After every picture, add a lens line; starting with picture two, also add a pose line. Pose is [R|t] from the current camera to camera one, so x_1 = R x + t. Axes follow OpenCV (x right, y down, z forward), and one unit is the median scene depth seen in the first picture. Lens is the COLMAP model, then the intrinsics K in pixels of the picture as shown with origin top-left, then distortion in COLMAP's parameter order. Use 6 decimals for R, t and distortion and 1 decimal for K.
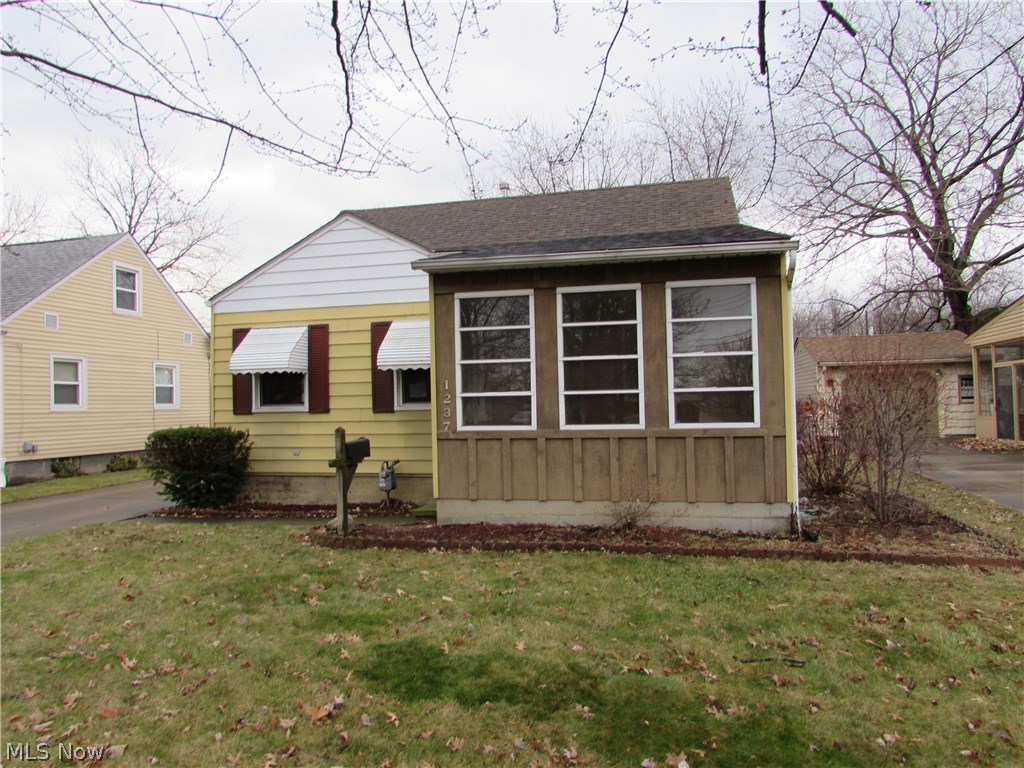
lens RADIAL K [[711.3, 0, 511.1], [0, 711.3, 383.6], [0, 0, 1]] dist [-0.025137, 0.007475]
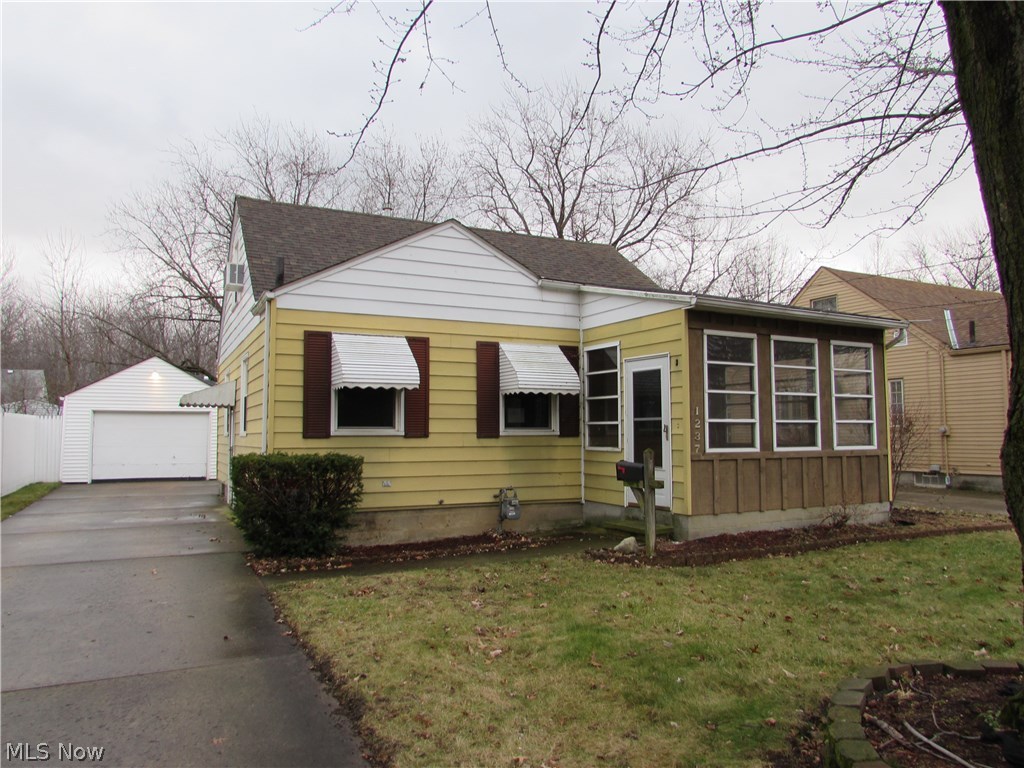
lens RADIAL K [[711.3, 0, 514.3], [0, 711.3, 384.6], [0, 0, 1]] dist [-0.025137, 0.007475]
pose [[0.768613, 0.060274, 0.636868, -0.760541], [-0.028903, 0.997807, -0.059551, 0.025925], [-0.639061, 0.027364, 0.768669, 0.251364]]
